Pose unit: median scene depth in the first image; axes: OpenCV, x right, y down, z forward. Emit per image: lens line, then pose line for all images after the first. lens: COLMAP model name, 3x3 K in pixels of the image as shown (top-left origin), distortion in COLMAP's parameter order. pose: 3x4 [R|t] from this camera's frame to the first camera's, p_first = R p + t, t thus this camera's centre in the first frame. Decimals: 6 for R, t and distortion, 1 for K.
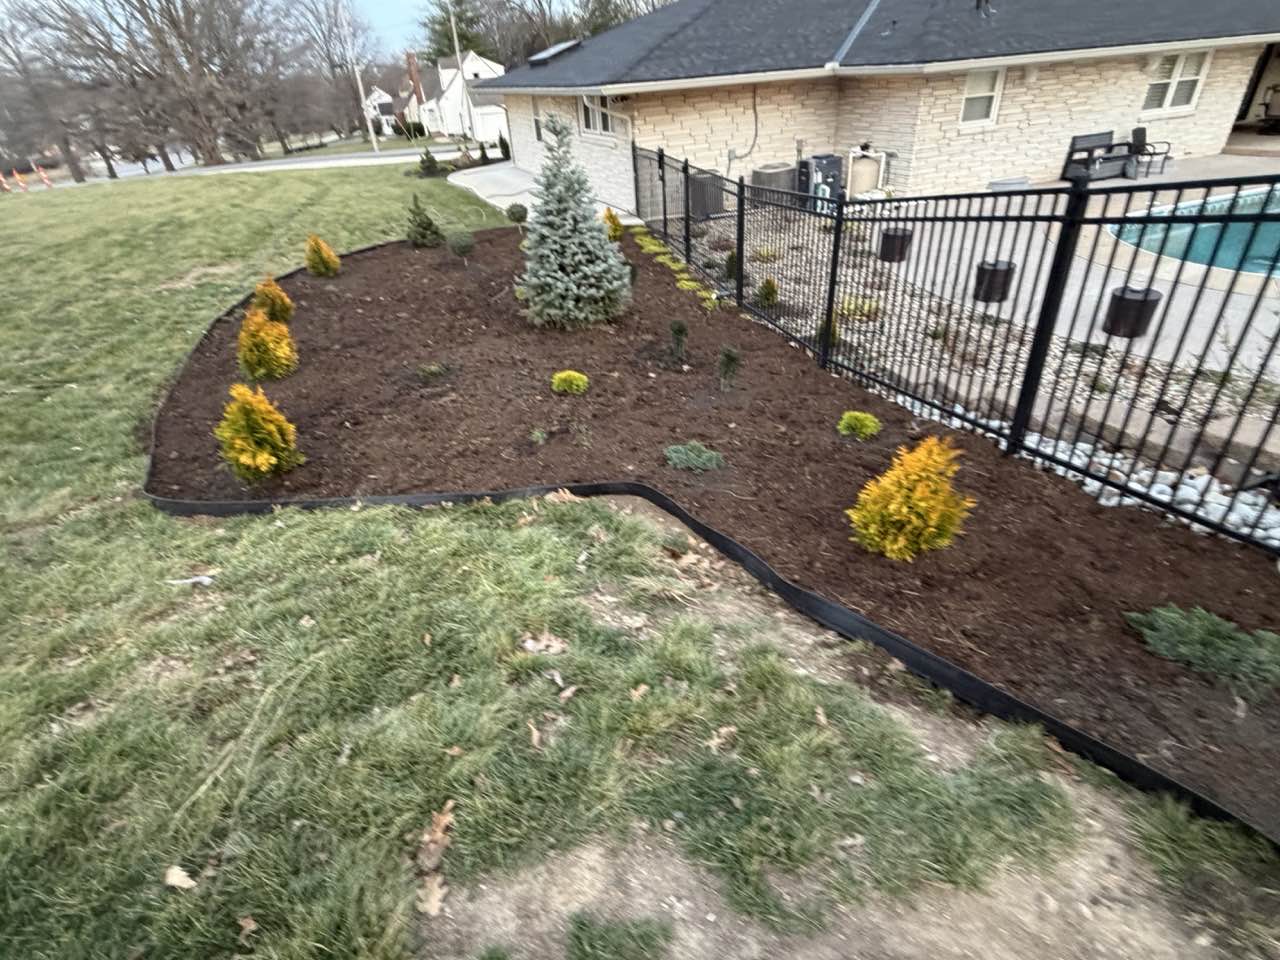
lens RADIAL K [[649.1, 0, 640.0], [0, 649.1, 480.0], [0, 0, 1]] dist [0.002290, -0.000214]
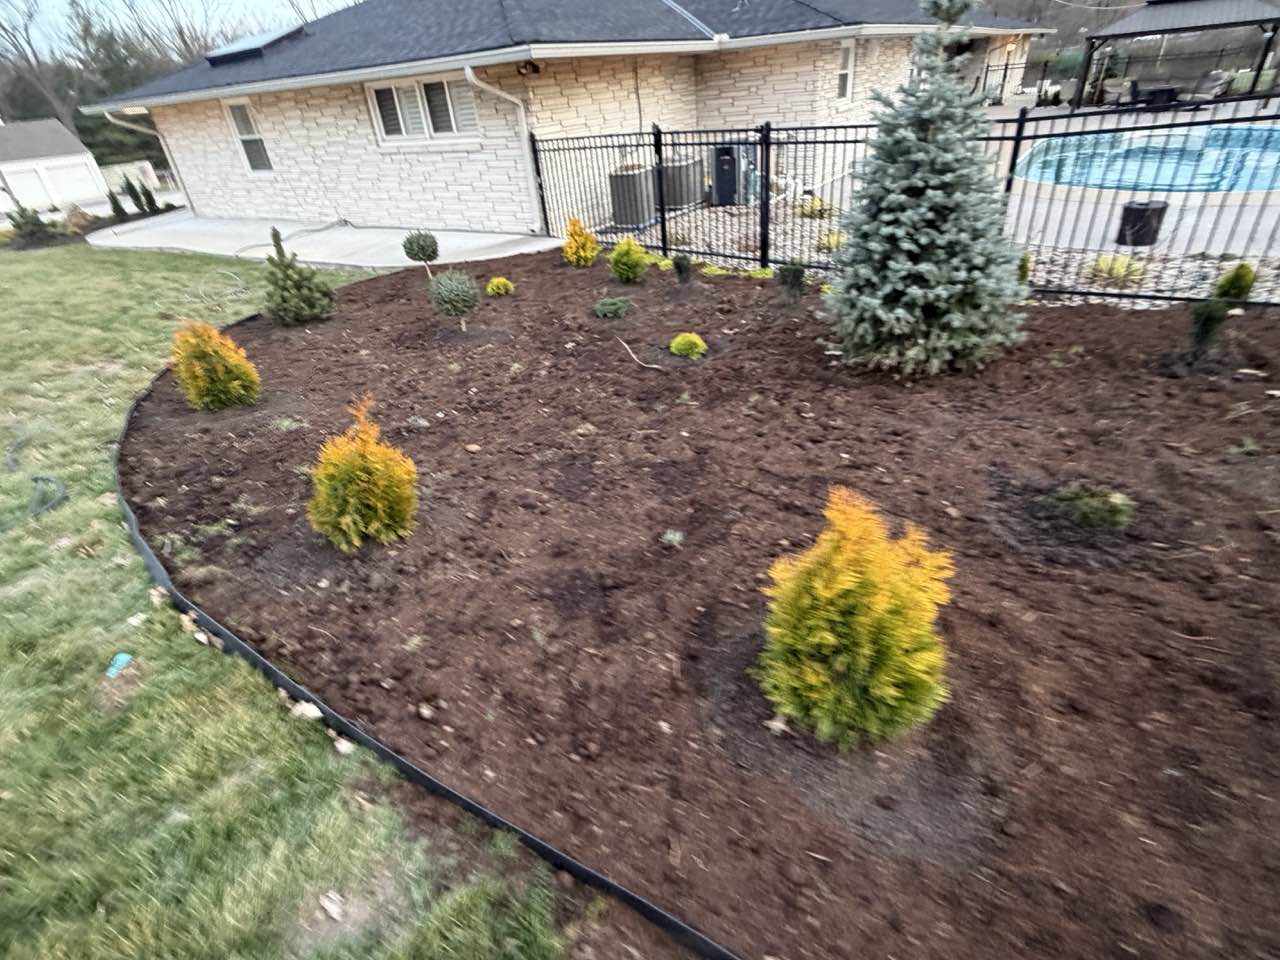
lens RADIAL K [[649.1, 0, 640.0], [0, 649.1, 480.0], [0, 0, 1]] dist [0.002290, -0.000214]
pose [[0.813069, -0.306198, 0.495138, -0.391903], [0.333603, 0.942072, 0.034775, -0.145626], [-0.477104, 0.136905, 0.868118, 0.372691]]
